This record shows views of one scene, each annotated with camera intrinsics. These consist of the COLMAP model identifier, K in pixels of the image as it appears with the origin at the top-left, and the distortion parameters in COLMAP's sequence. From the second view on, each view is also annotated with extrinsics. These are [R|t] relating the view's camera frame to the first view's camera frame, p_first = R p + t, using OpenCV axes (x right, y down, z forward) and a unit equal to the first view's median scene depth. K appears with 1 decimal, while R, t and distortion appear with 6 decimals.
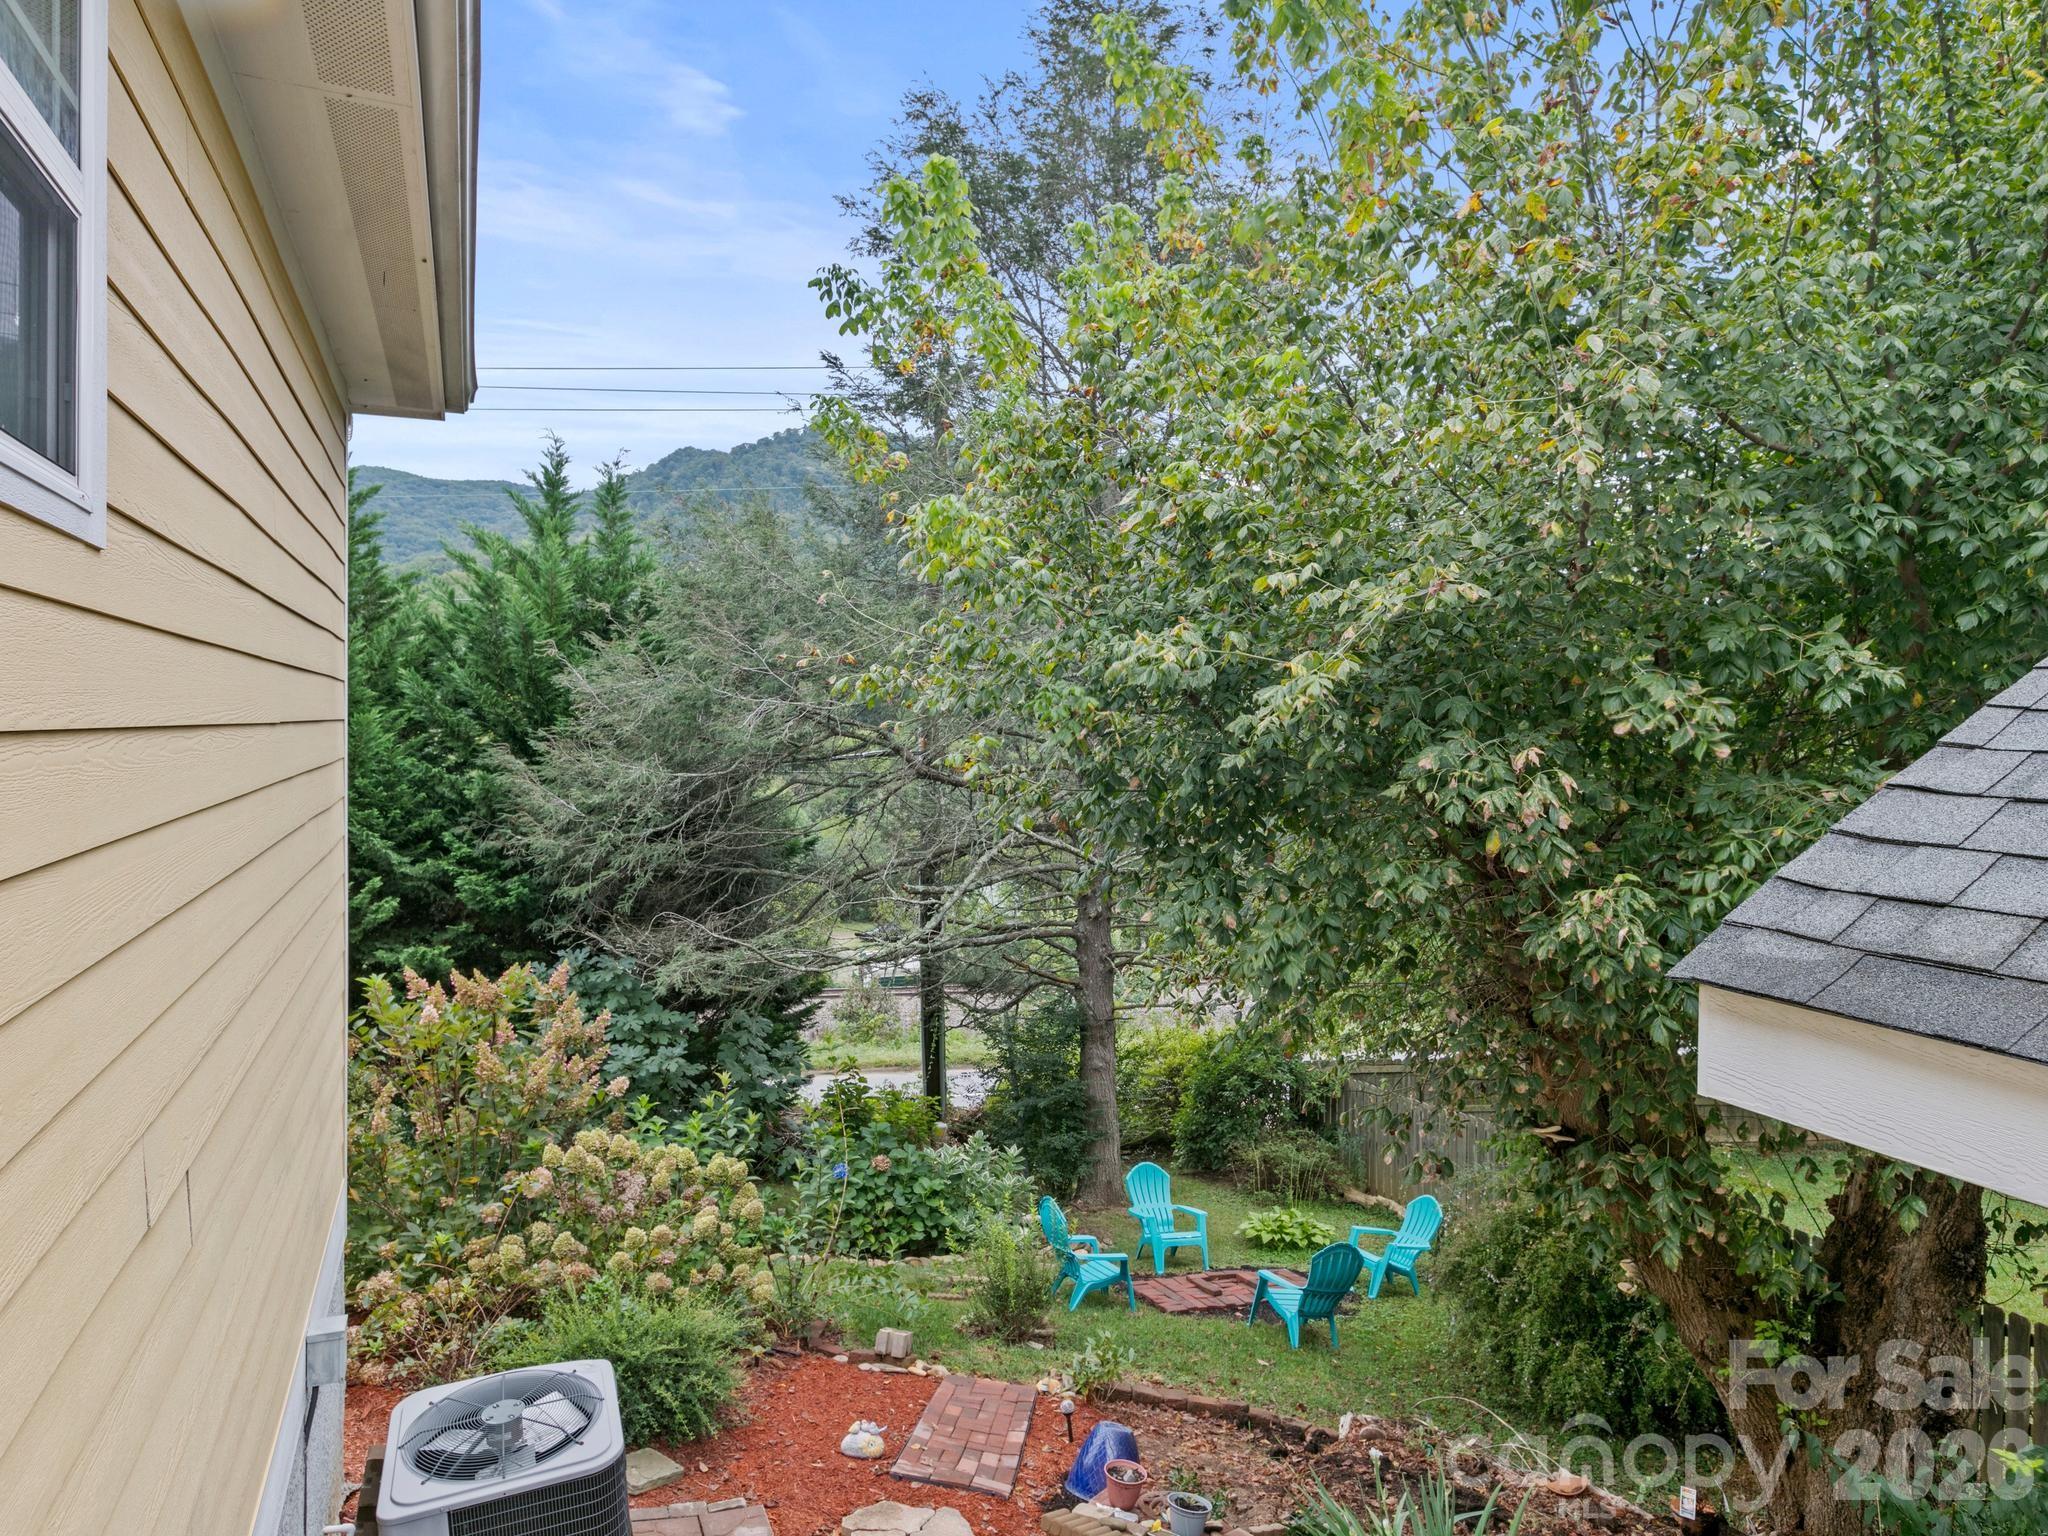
lens RADIAL K [[1215.5, 0, 1029.6], [0, 1215.5, 761.4], [0, 0, 1]] dist [-0.008668, -0.000372]
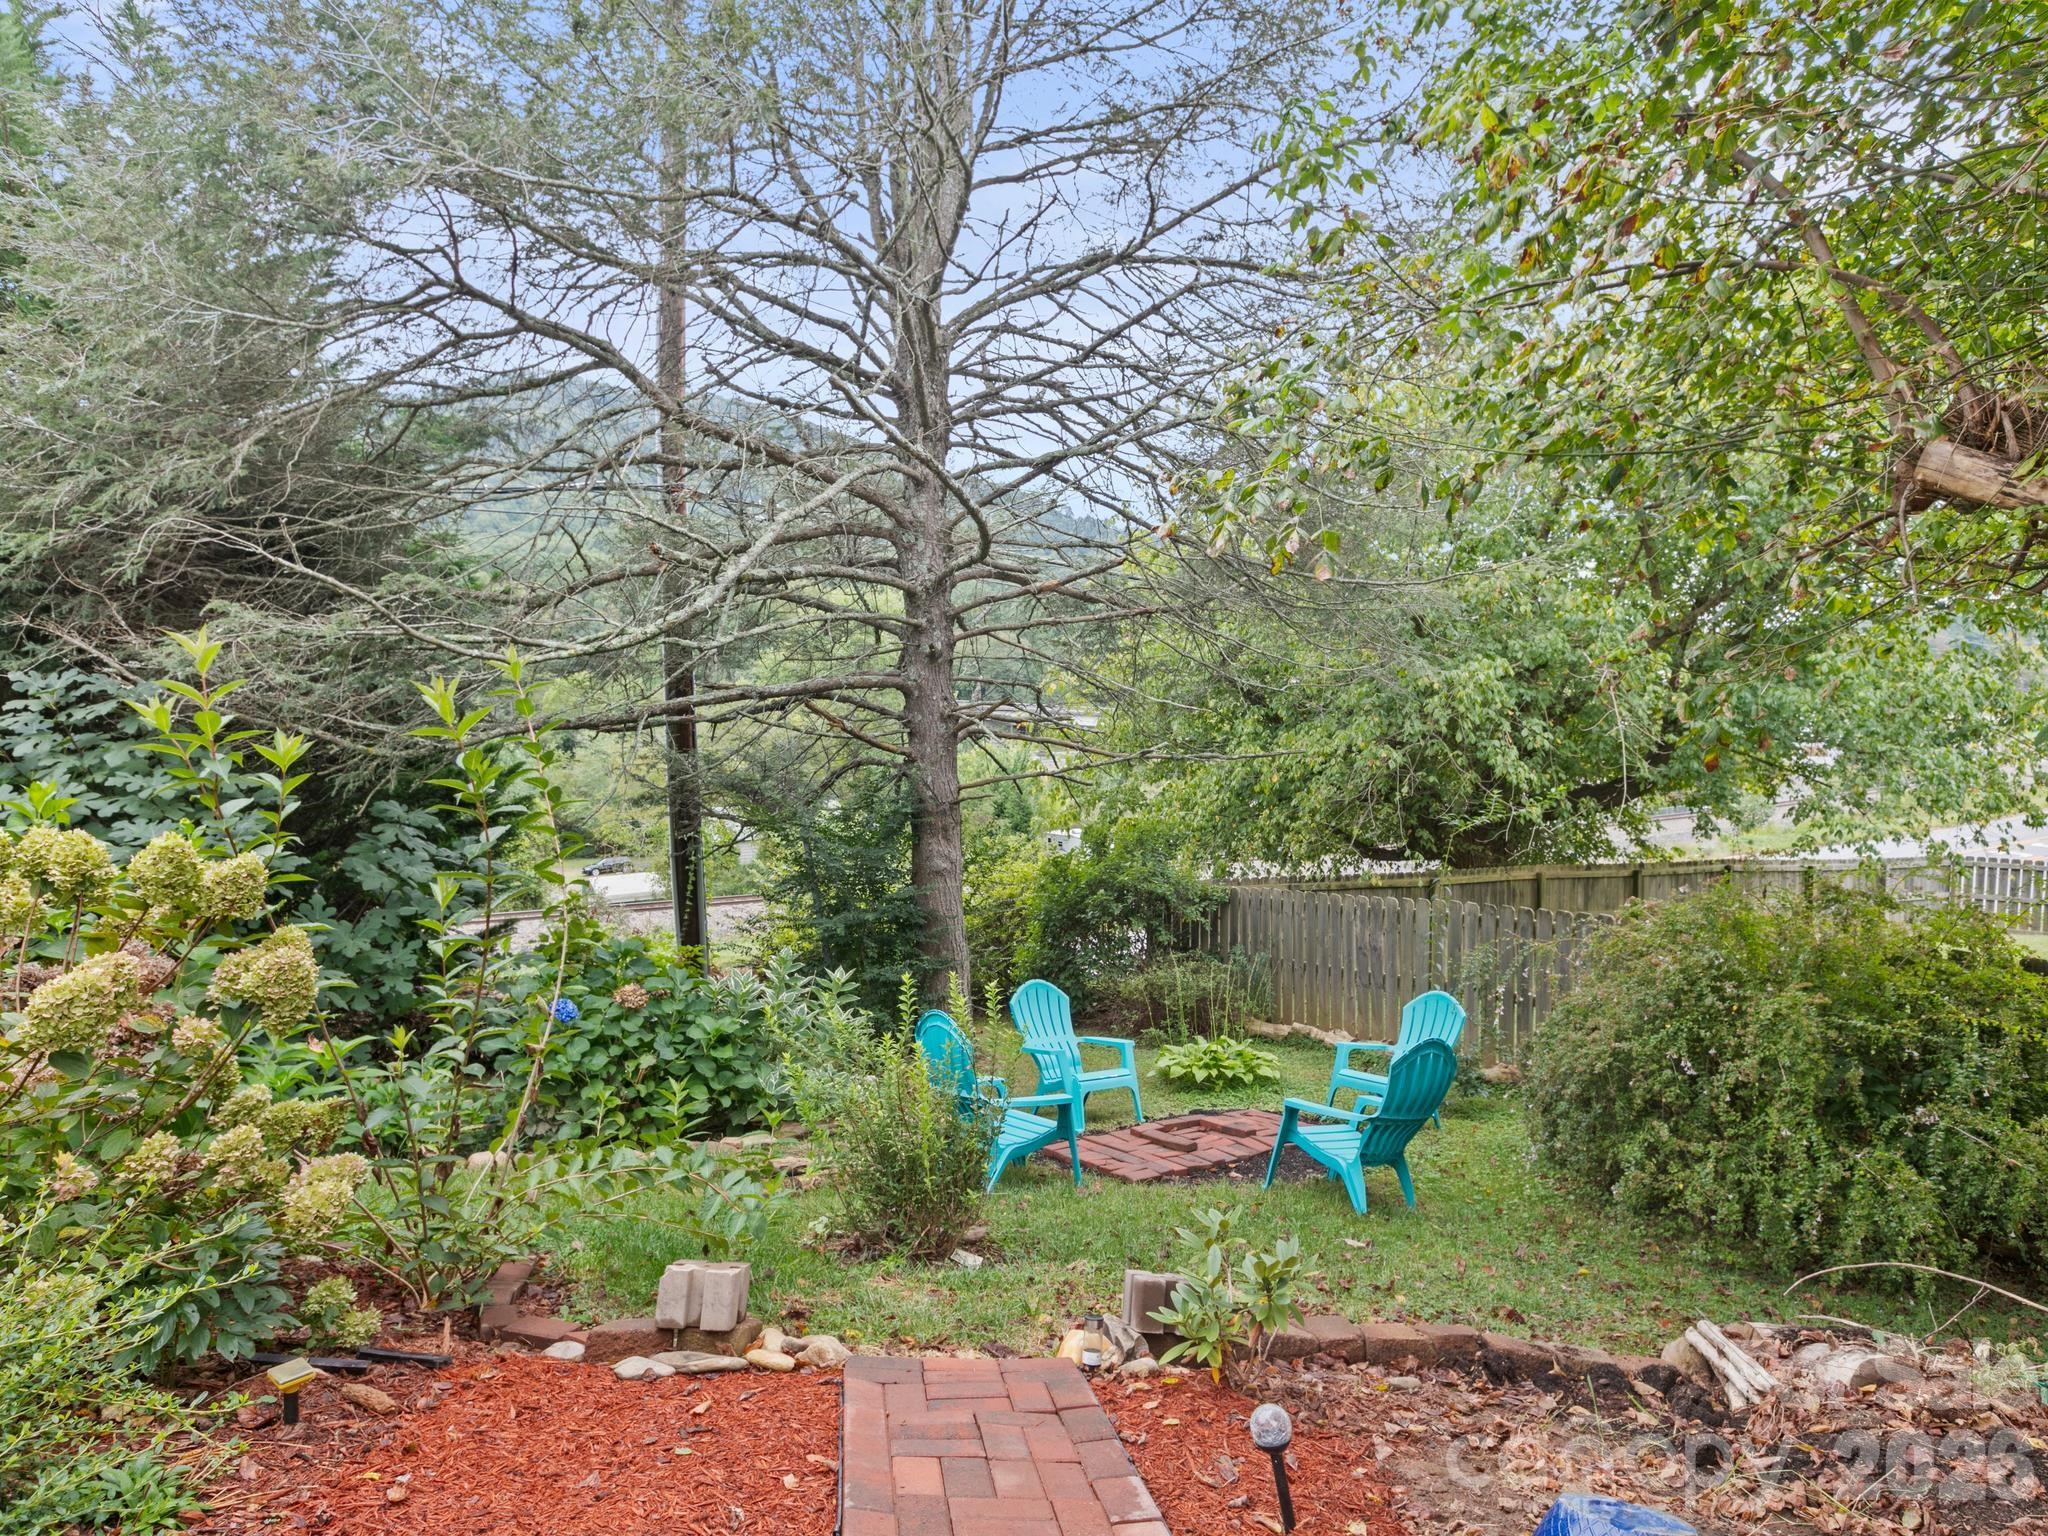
lens RADIAL K [[1199.6, 0, 1026.6], [0, 1199.6, 766.7], [0, 0, 1]] dist [-0.000423, 0.000895]
pose [[0.975675, -0.027694, 0.217465, -0.057347], [0.012614, 0.997437, 0.070429, 0.178854], [-0.218858, -0.065972, 0.973524, 0.386947]]
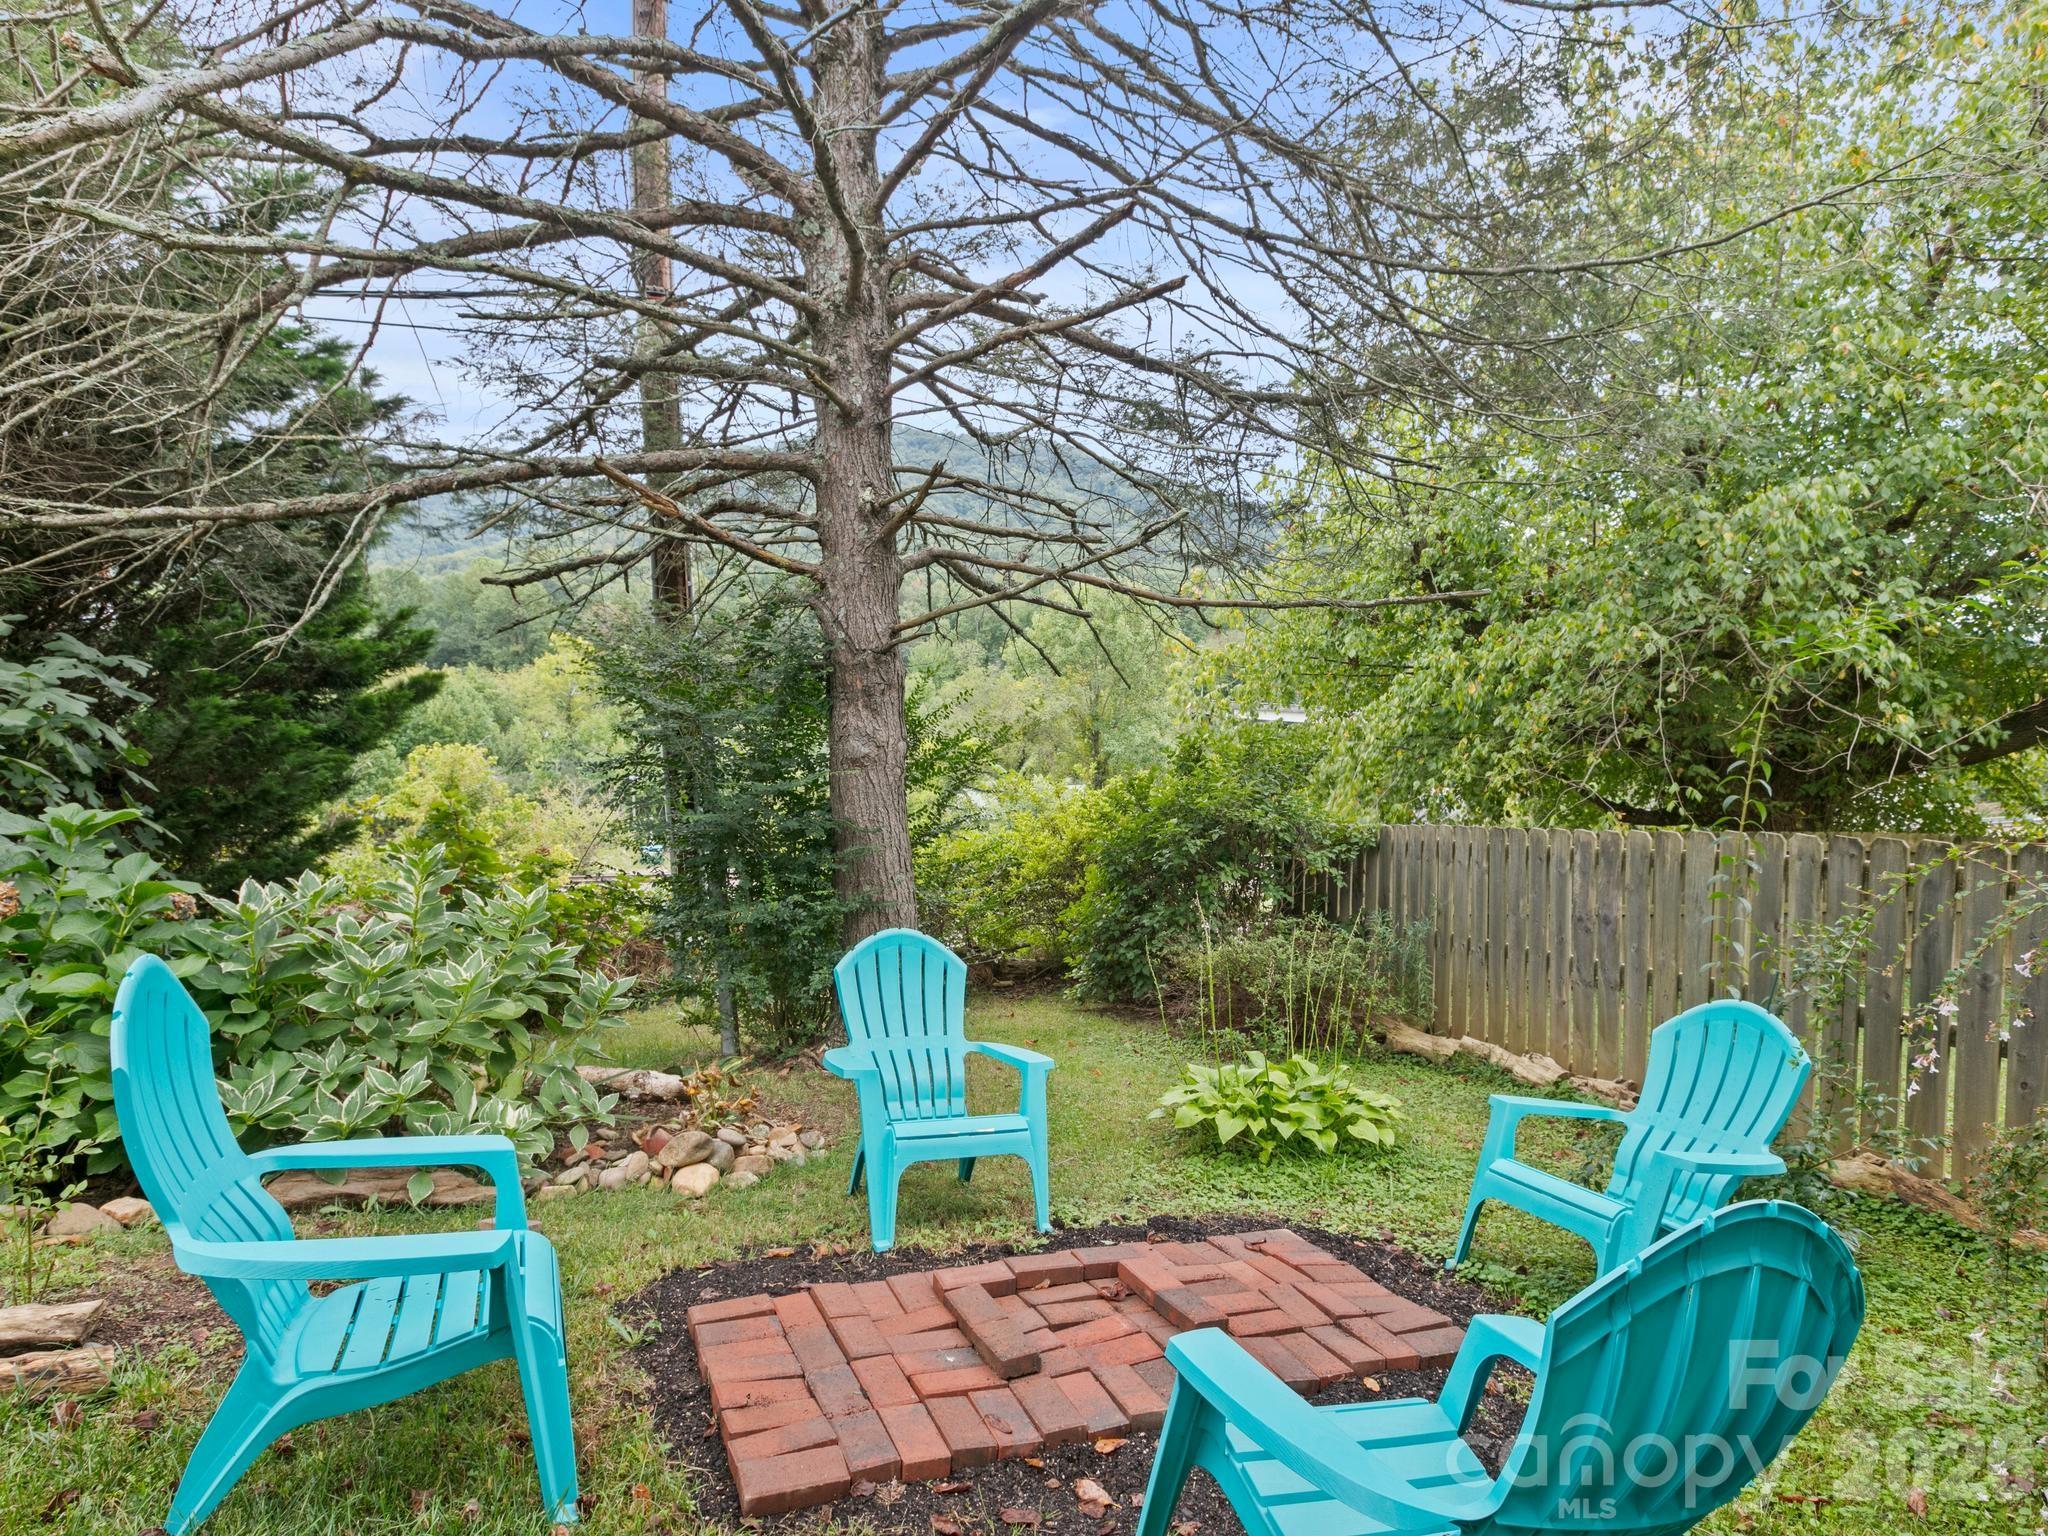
lens RADIAL K [[1139.6, 0, 1011.9], [0, 1139.6, 765.6], [0, 0, 1]] dist [-0.004640, 0.002996]
pose [[0.999940, -0.010621, -0.002743, 0.143775], [0.010800, 0.996995, 0.076711, 0.279592], [0.001920, -0.076736, 0.997050, 0.726467]]
